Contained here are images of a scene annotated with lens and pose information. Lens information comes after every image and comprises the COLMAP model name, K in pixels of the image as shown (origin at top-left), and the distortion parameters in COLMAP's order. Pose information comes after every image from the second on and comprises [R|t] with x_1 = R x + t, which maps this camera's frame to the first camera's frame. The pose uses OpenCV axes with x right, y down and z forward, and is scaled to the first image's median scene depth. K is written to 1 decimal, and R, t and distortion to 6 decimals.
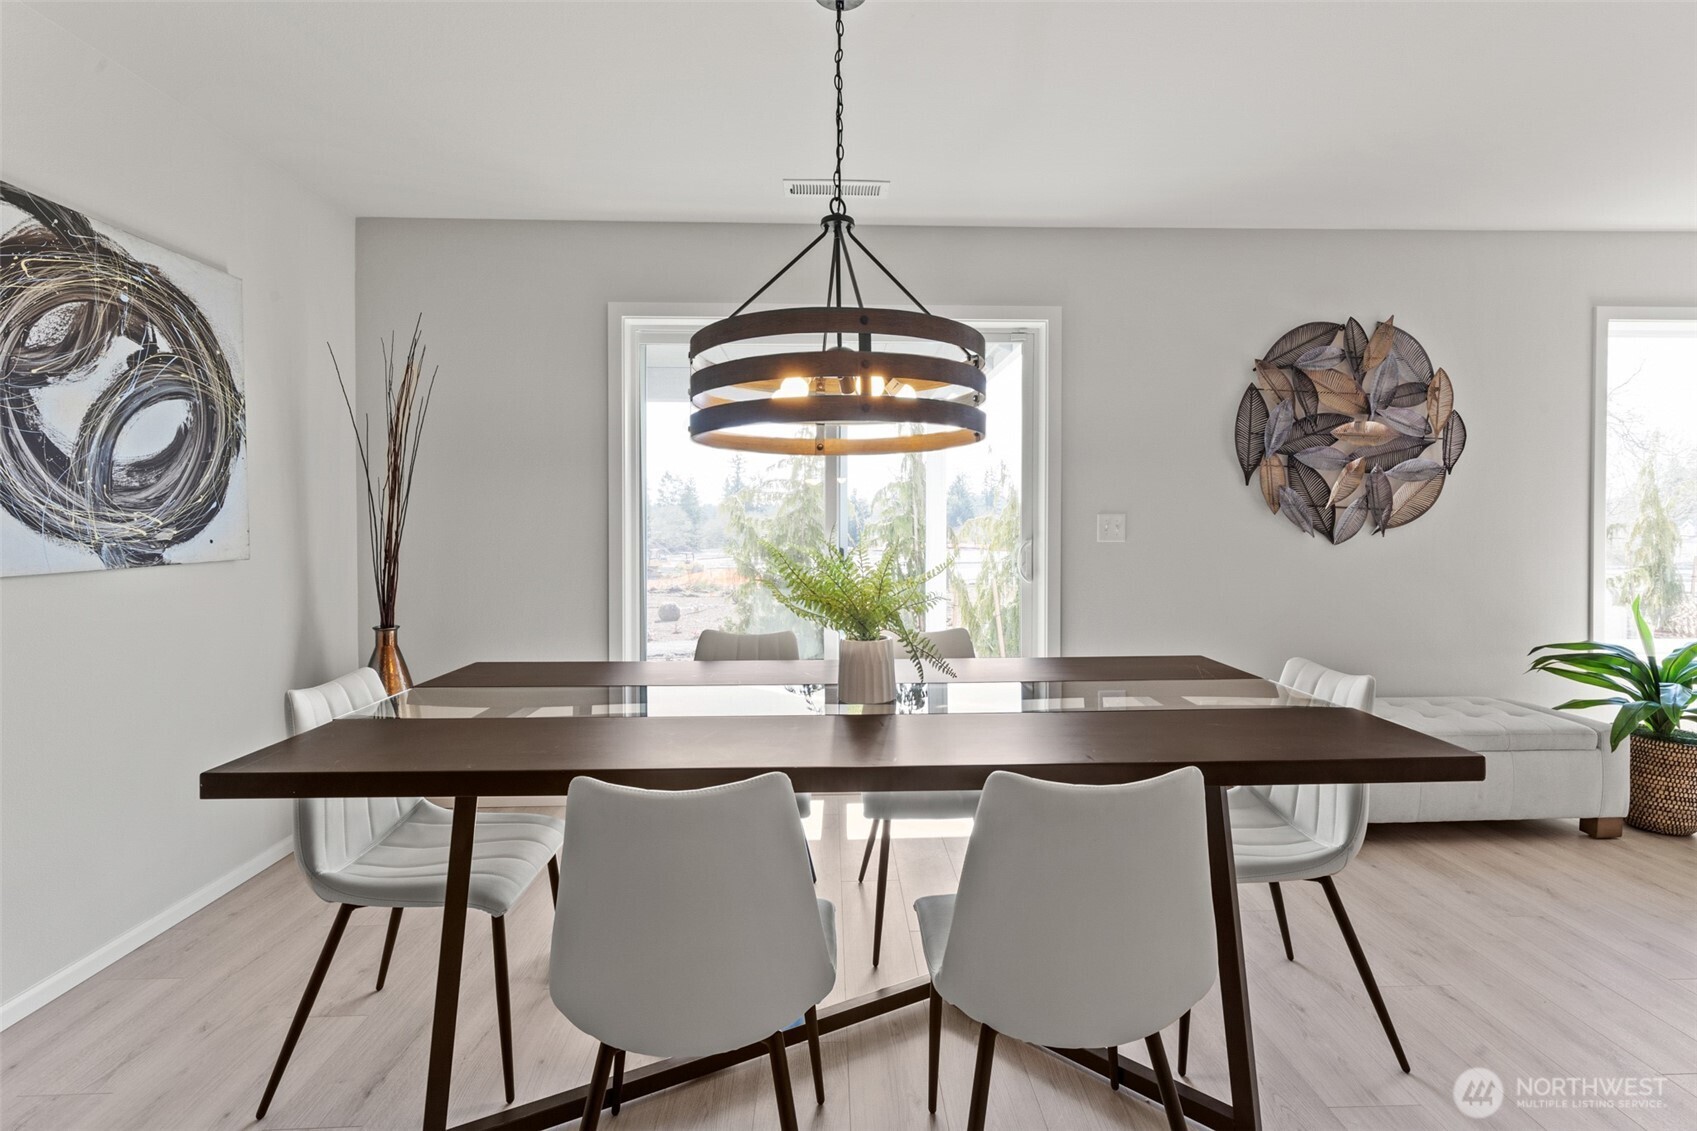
lens RADIAL K [[780.7, 0, 883.4], [0, 780.7, 535.7], [0, 0, 1]] dist [0.002930, 0.000467]
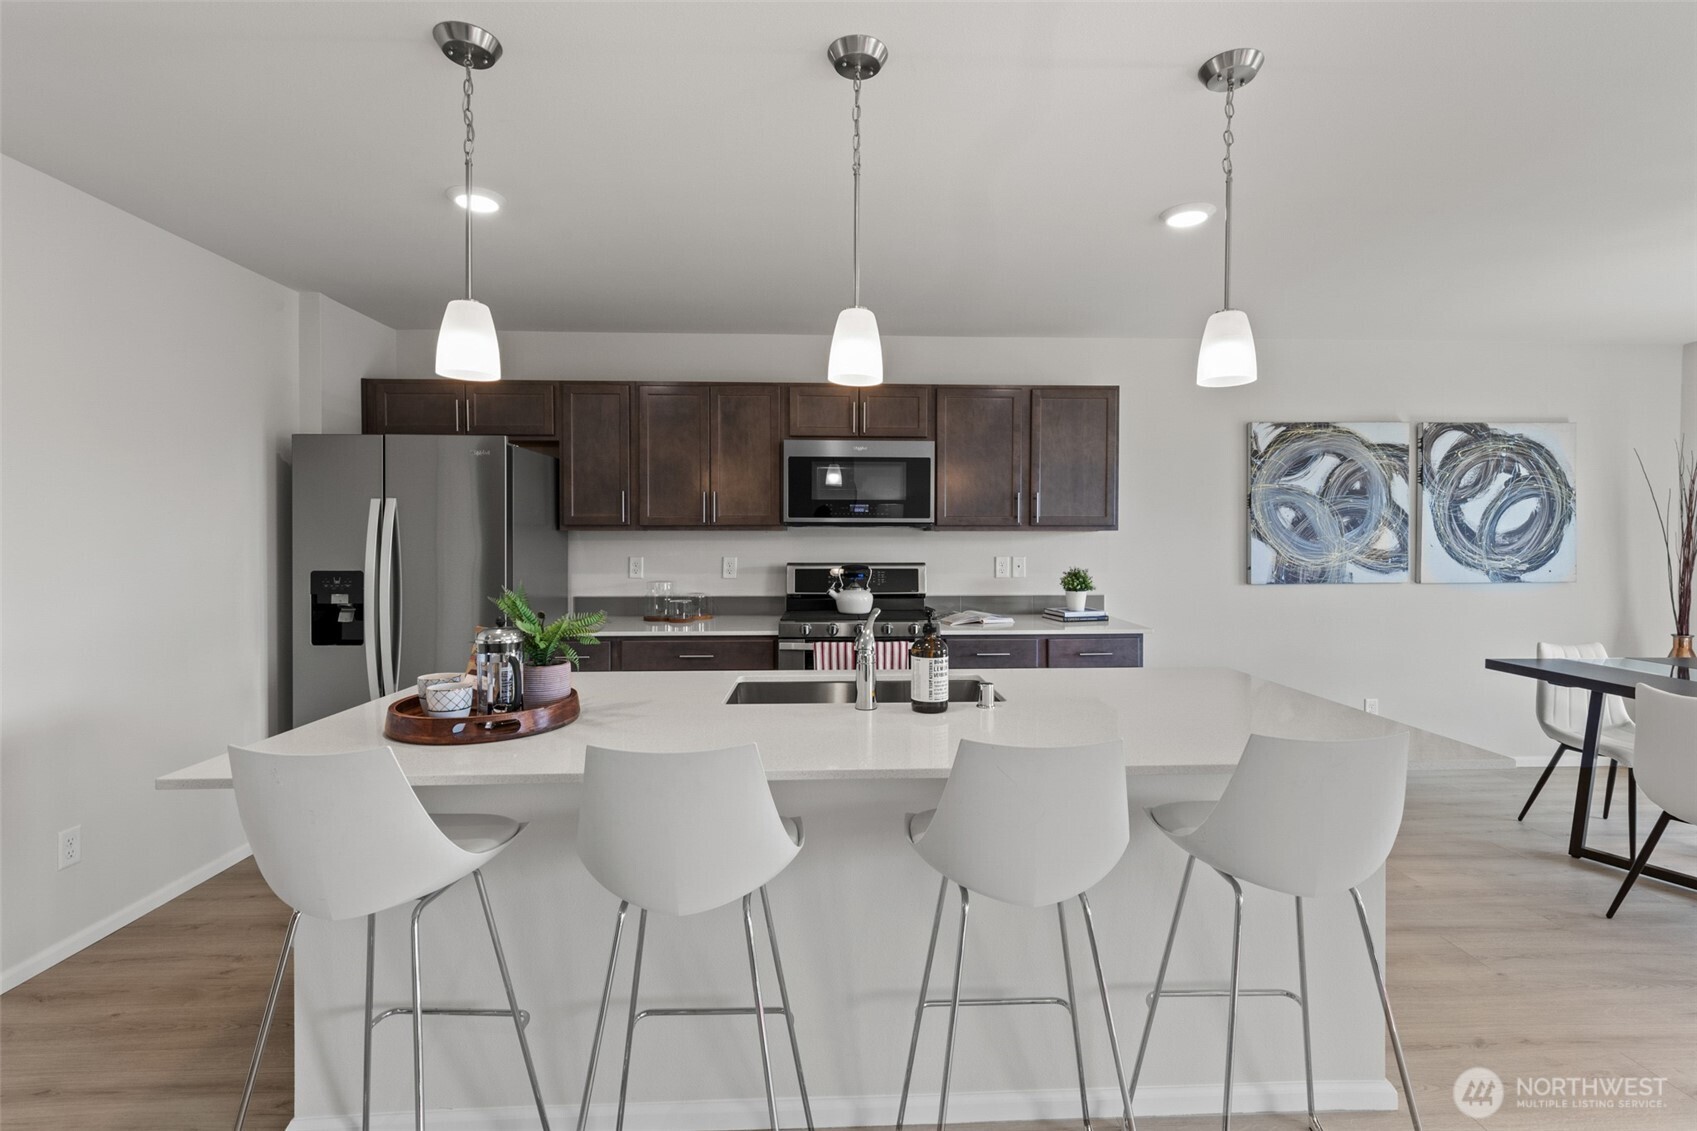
lens RADIAL K [[780.7, 0, 853.3], [0, 780.7, 557.9], [0, 0, 1]] dist [0.002930, 0.000467]
pose [[-0.011926, 0.011179, -0.999866, 1.143361], [-0.019885, 0.999737, 0.011415, -0.014370], [0.999731, 0.020019, -0.011701, -0.709204]]
